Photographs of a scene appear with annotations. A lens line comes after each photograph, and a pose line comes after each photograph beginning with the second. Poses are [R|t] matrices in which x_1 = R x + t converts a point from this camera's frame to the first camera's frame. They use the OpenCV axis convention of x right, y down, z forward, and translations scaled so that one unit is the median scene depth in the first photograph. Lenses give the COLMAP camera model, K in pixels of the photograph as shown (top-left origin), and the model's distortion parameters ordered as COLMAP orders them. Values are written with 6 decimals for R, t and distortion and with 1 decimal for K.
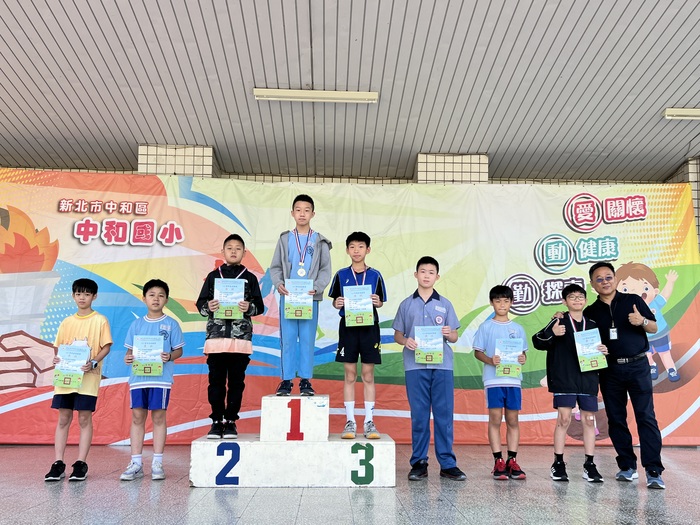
lens RADIAL K [[584.9, 0, 348.2], [0, 584.9, 277.5], [0, 0, 1]] dist [-0.009957, 0.032192]
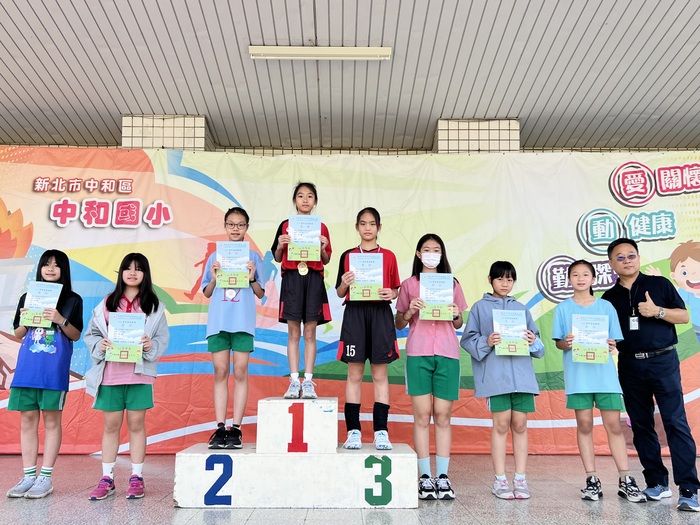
lens RADIAL K [[628.0, 0, 335.6], [0, 628.0, 257.3], [0, 0, 1]] dist [0.005891, 0.002496]
pose [[0.999171, -0.010526, -0.039322, 0.001293], [0.009703, 0.999731, -0.021062, 0.012472], [0.039533, 0.020663, 0.999005, 0.062430]]
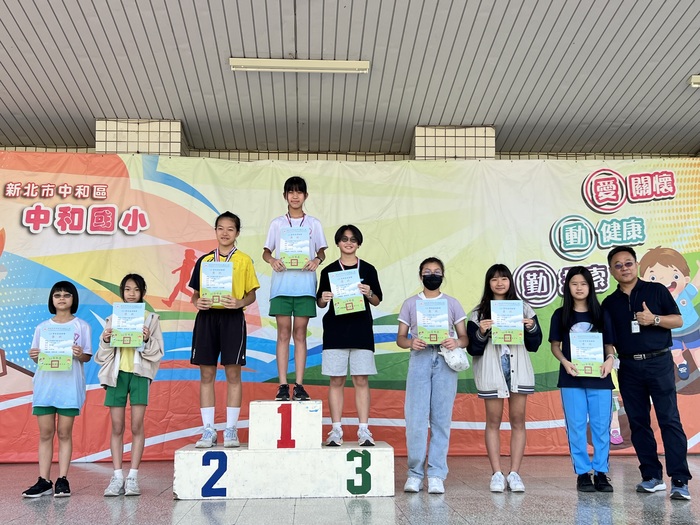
lens RADIAL K [[741.8, 0, 341.5], [0, 741.8, 256.5], [0, 0, 1]] dist [0.018074, 0.000000]
pose [[0.999813, -0.011180, 0.015802, -0.011441], [0.011269, 0.999921, -0.005598, -0.011702], [-0.015738, 0.005775, 0.999859, -0.117116]]
